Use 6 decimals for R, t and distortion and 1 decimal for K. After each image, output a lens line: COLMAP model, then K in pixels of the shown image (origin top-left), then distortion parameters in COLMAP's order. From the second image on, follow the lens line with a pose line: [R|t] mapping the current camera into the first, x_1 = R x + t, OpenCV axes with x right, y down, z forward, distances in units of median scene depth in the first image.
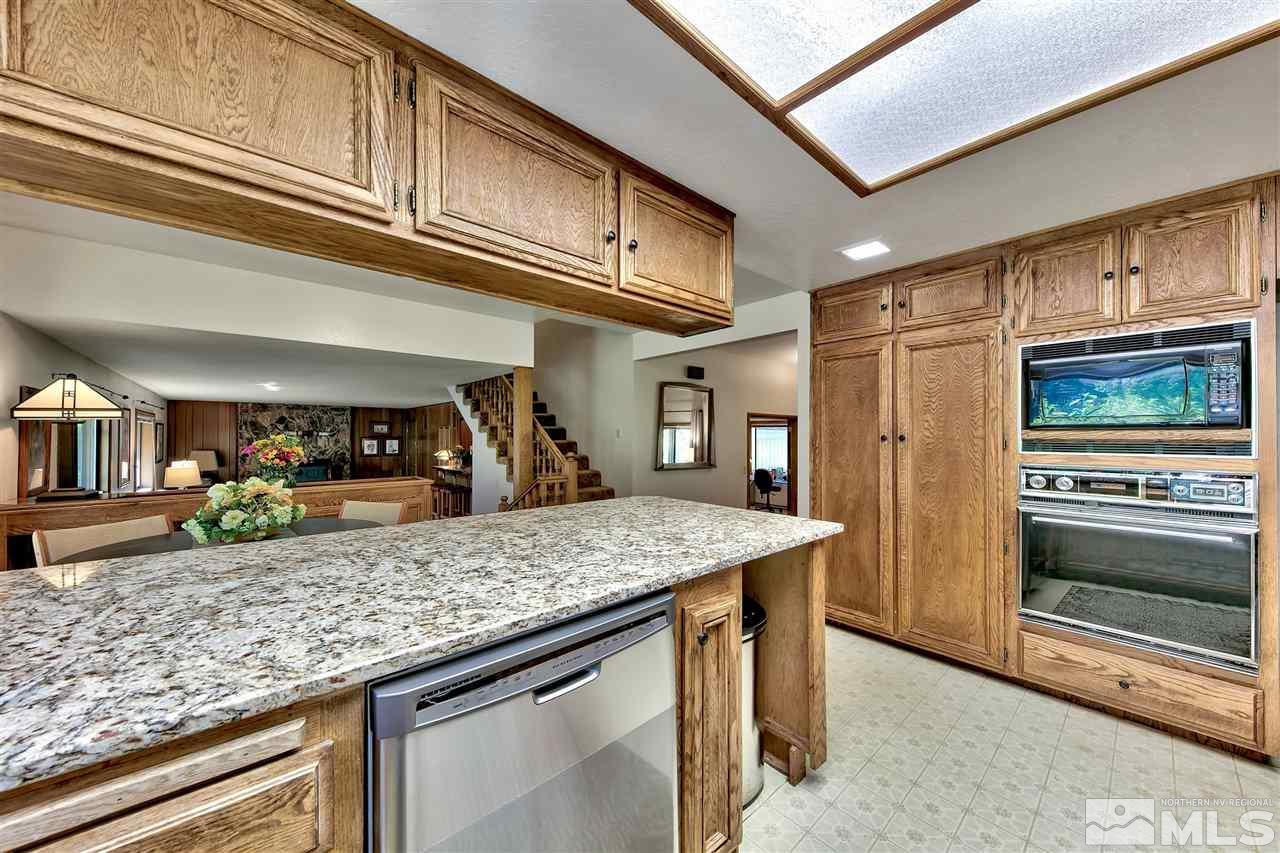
lens RADIAL K [[451.3, 0, 680.7], [0, 451.3, 432.4], [0, 0, 1]] dist [-0.000090, -0.000251]
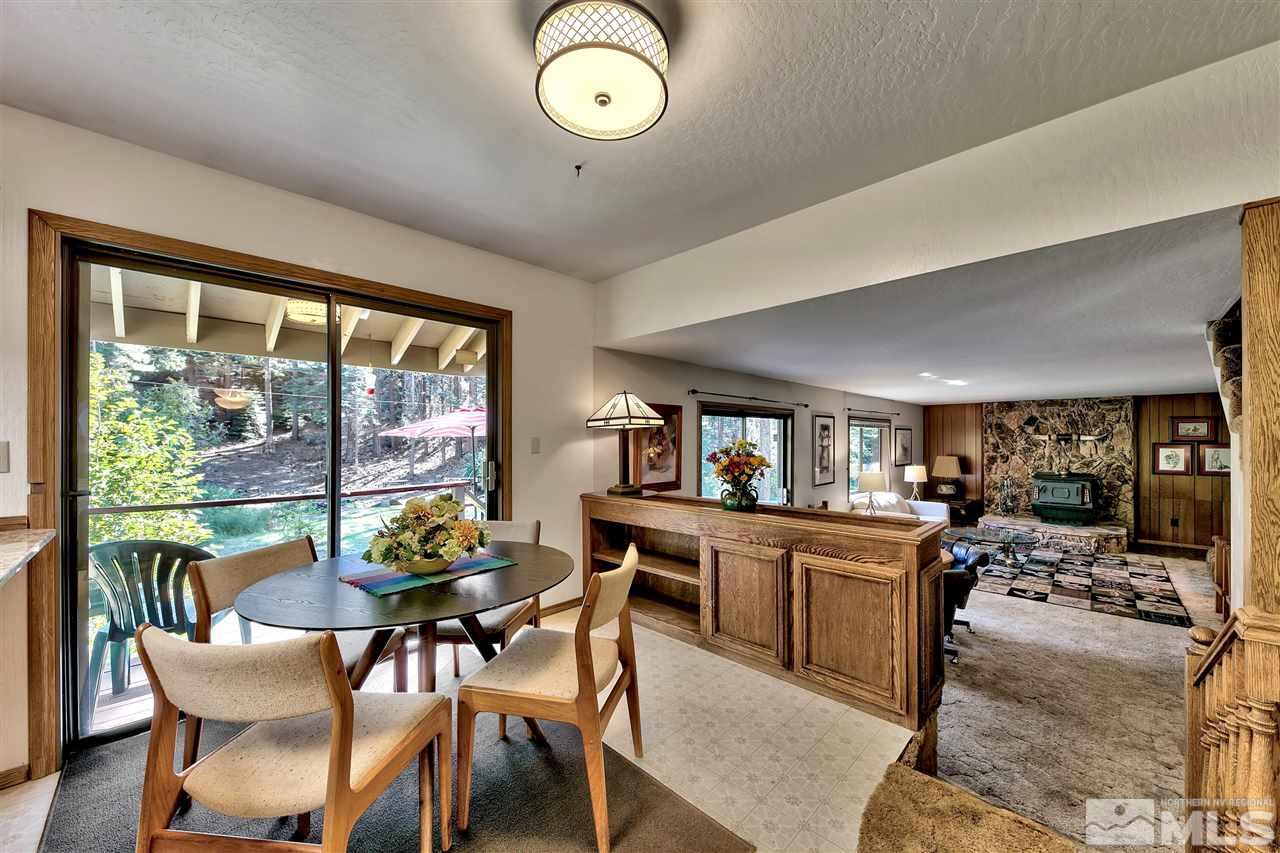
lens RADIAL K [[468.0, 0, 645.5], [0, 468.0, 438.5], [0, 0, 1]] dist [-0.001966, -0.000550]
pose [[0.011047, -0.001956, -0.999937, -0.068823], [0.008236, 0.999964, -0.001865, -0.000586], [0.999905, -0.008215, 0.011063, 0.303434]]
